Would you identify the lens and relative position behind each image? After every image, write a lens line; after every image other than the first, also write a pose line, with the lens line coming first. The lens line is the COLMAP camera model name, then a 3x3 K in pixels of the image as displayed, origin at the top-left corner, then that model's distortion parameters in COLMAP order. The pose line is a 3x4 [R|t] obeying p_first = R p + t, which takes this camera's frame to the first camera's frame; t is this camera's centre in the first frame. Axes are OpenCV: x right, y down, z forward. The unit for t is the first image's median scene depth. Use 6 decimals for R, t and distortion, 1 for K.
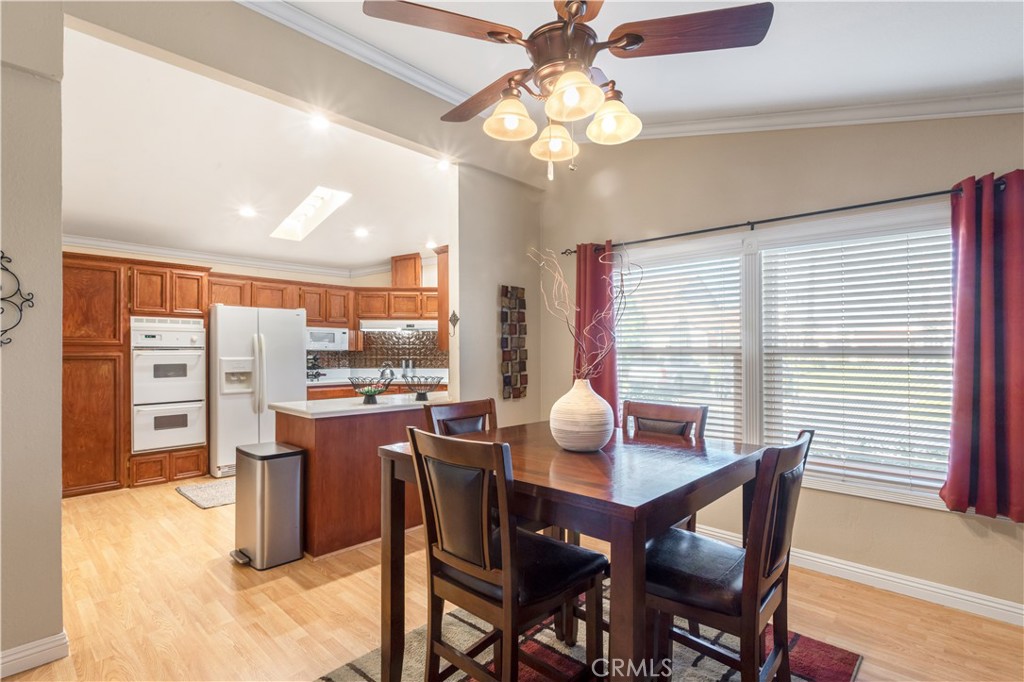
lens RADIAL K [[489.4, 0, 512.7], [0, 489.4, 350.3], [0, 0, 1]] dist [-0.004714, 0.003087]
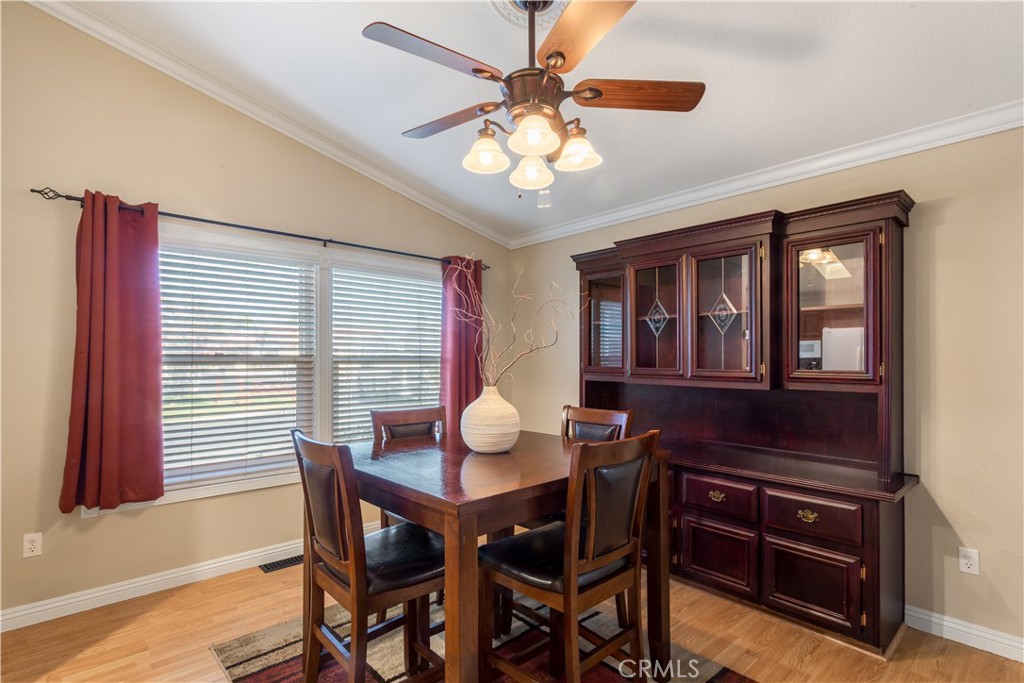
lens RADIAL K [[489.4, 0, 506.6], [0, 489.4, 356.5], [0, 0, 1]] dist [-0.004714, 0.003087]
pose [[0.093268, 0.000408, 0.995641, -0.354670], [-0.000045, 1.000000, -0.000405, -0.002788], [-0.995641, -0.000007, 0.093268, 0.327788]]
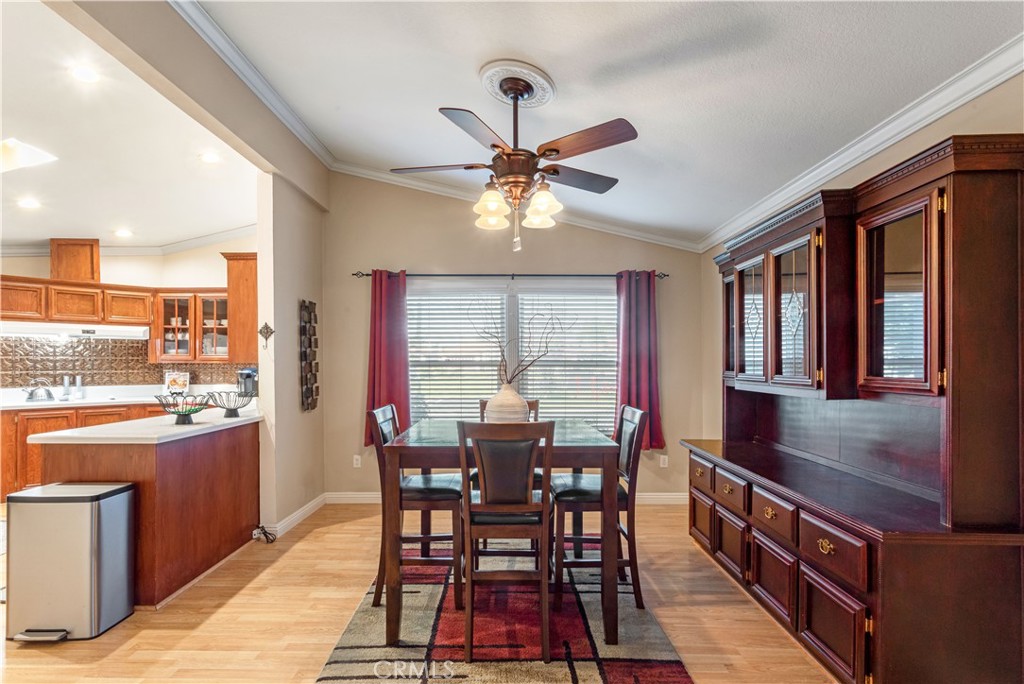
lens RADIAL K [[489.4, 0, 505.3], [0, 489.4, 363.2], [0, 0, 1]] dist [-0.004714, 0.003087]
pose [[0.735939, -0.002892, 0.677042, -0.328546], [0.000527, 0.999993, 0.003699, -0.003069], [-0.677048, -0.002365, 0.735935, -0.029731]]
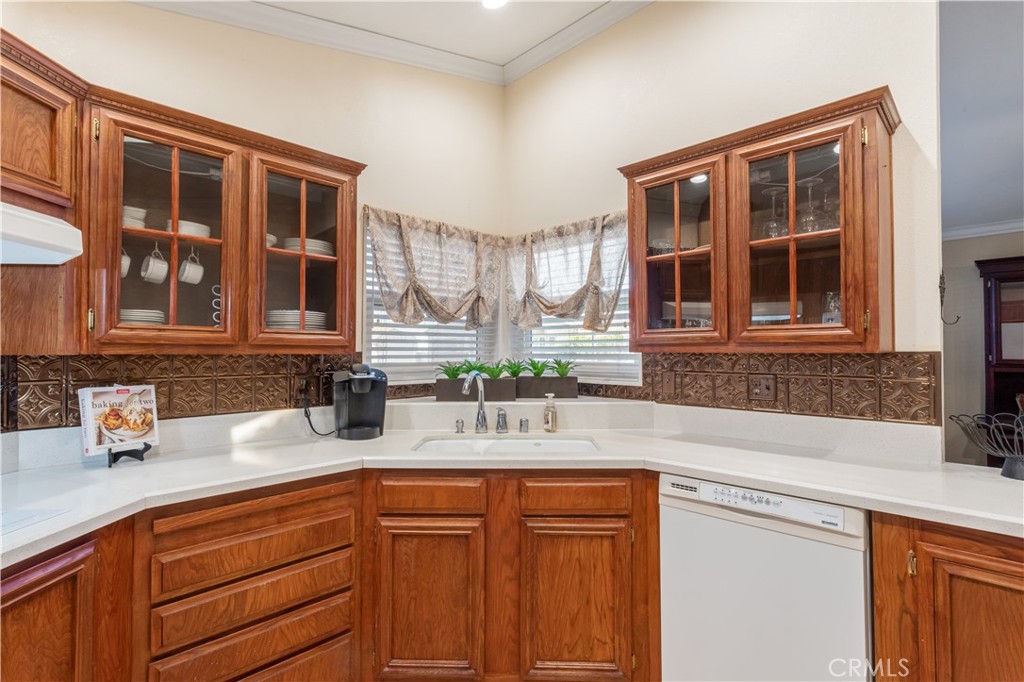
lens RADIAL K [[489.4, 0, 514.5], [0, 489.4, 340.1], [0, 0, 1]] dist [-0.004714, 0.003087]
pose [[0.031267, 0.026585, 0.999157, -0.462327], [0.000390, 0.999646, -0.026611, -0.000211], [-0.999511, 0.001222, 0.031245, 1.065413]]
